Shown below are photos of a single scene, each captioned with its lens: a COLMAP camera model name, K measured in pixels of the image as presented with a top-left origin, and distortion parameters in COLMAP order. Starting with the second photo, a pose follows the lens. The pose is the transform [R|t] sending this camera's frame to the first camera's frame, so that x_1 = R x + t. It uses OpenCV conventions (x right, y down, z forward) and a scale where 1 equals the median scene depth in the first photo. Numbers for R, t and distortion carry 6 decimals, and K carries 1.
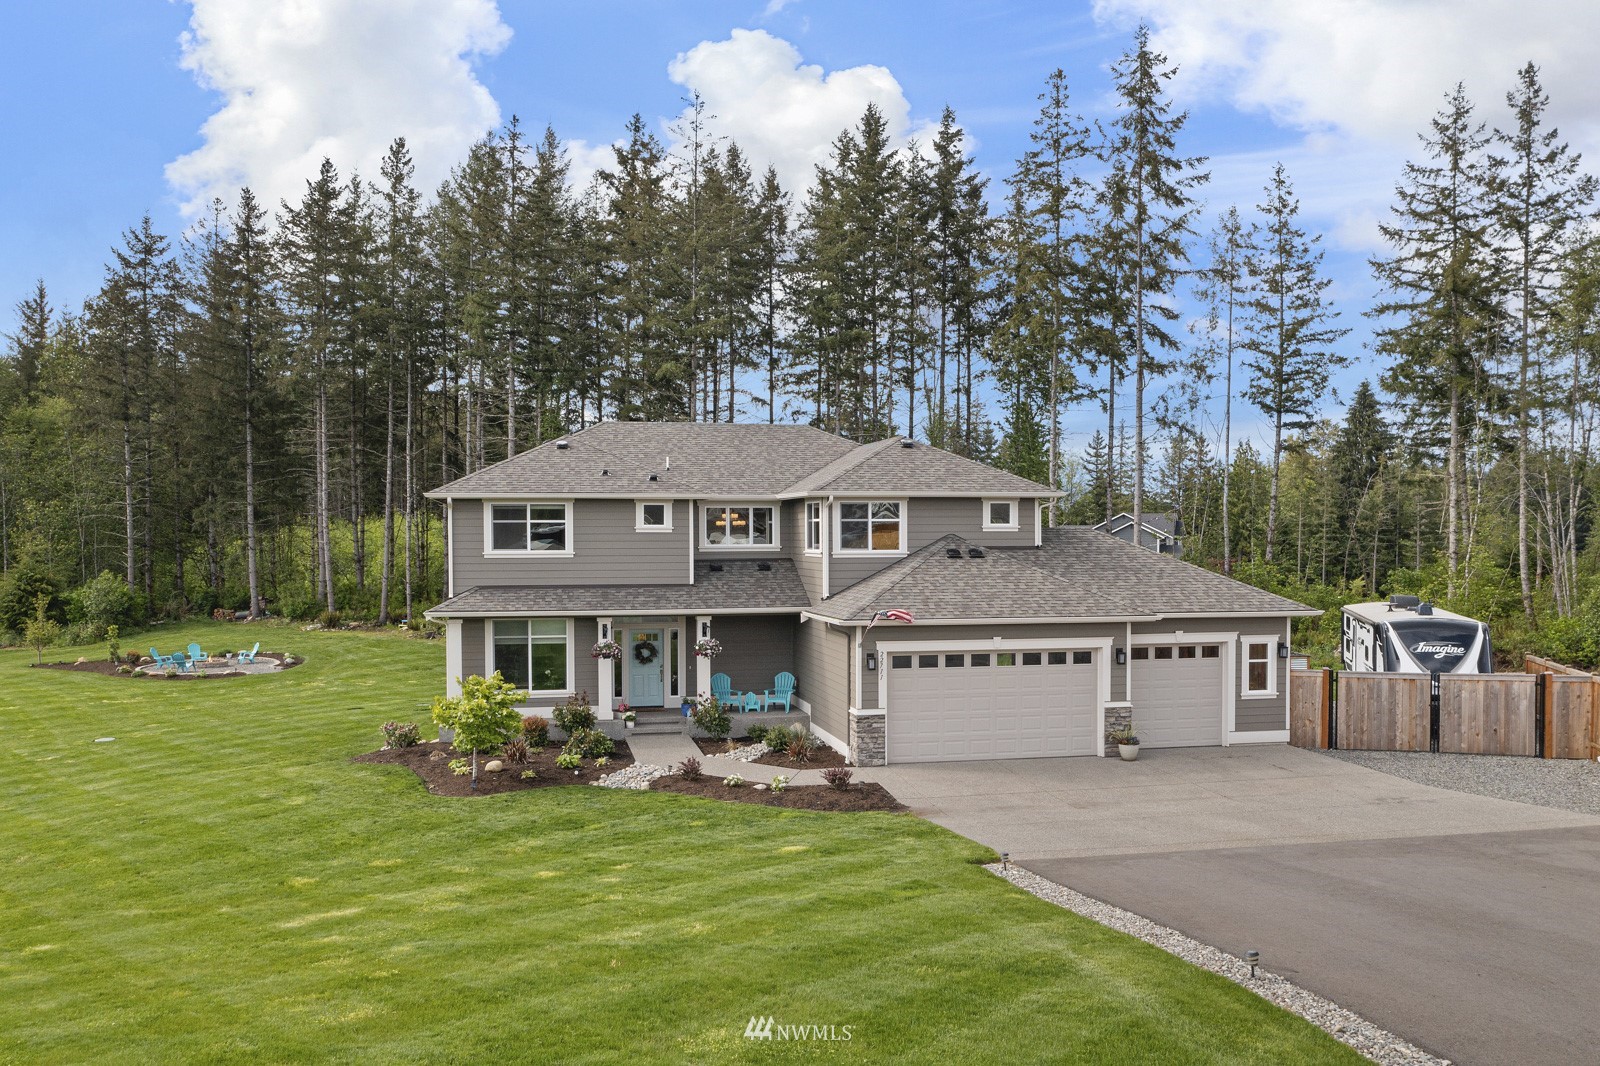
lens RADIAL K [[1288.3, 0, 800.0], [0, 1288.3, 533.0], [0, 0, 1]] dist [-0.018158, -0.005715]
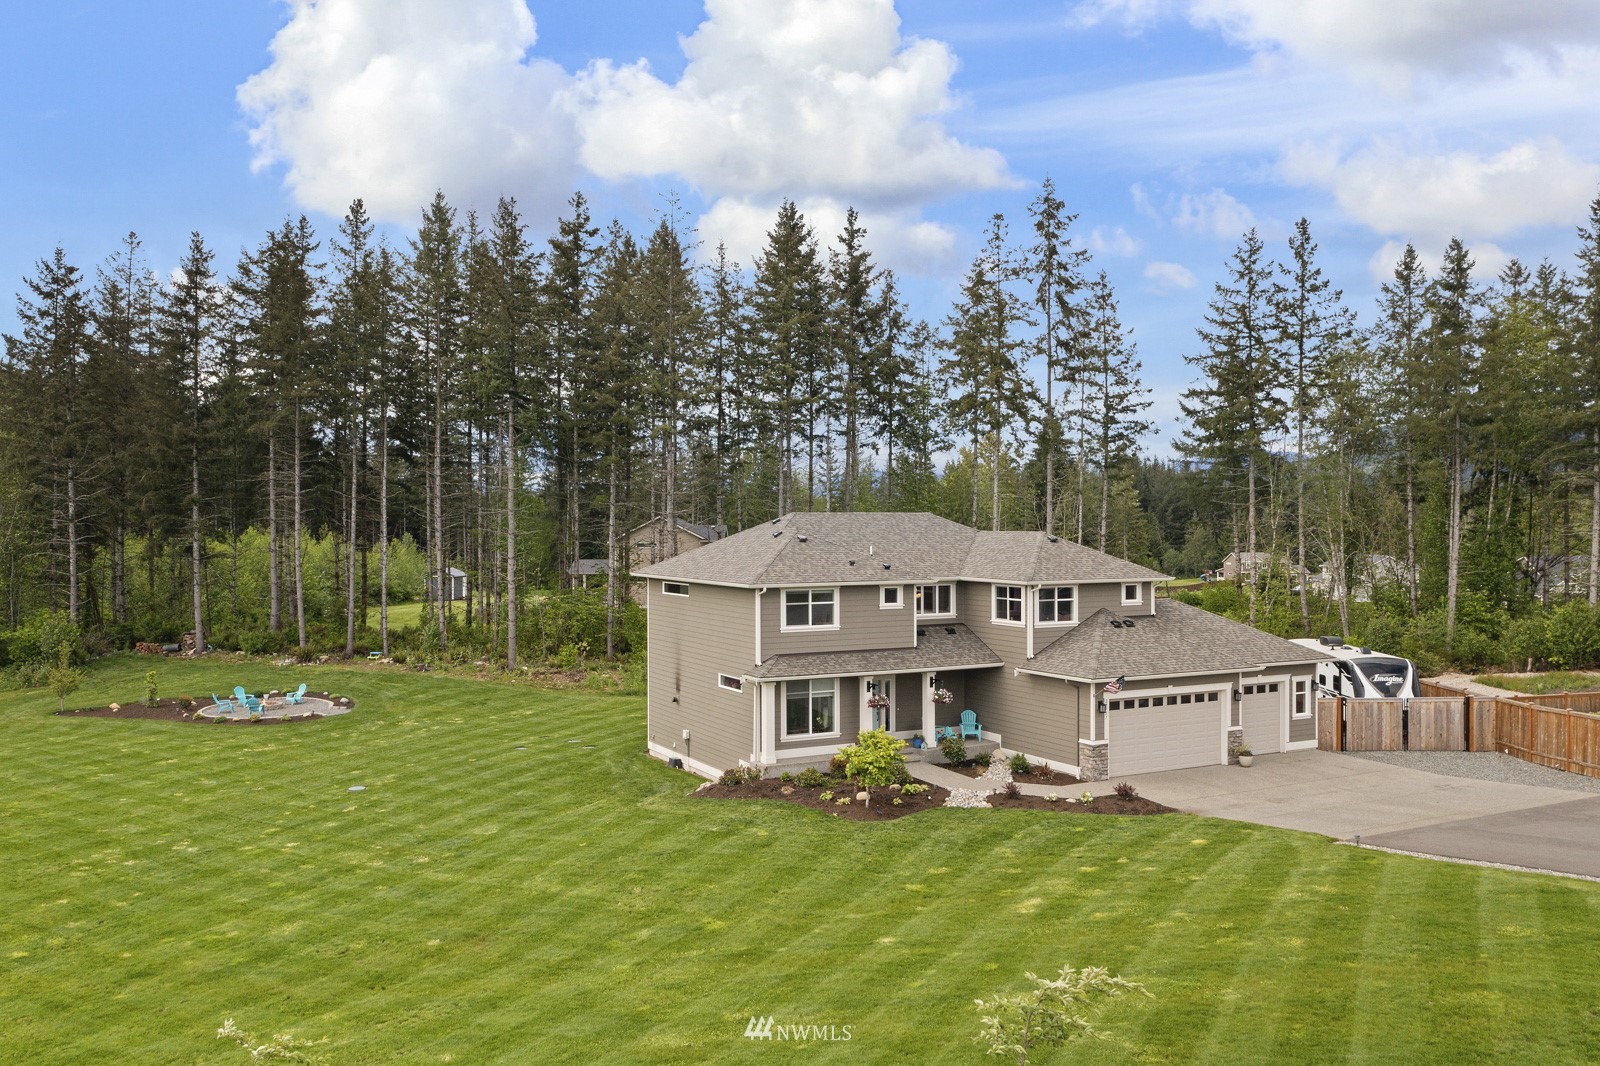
lens RADIAL K [[1268.5, 0, 799.7], [0, 1268.5, 456.9], [0, 0, 1]] dist [0.001938, 0.000341]
pose [[0.961550, 0.015732, 0.274178, -0.593504], [-0.002265, 0.998778, -0.049366, -0.097102], [-0.274620, 0.046846, 0.960411, -0.251234]]
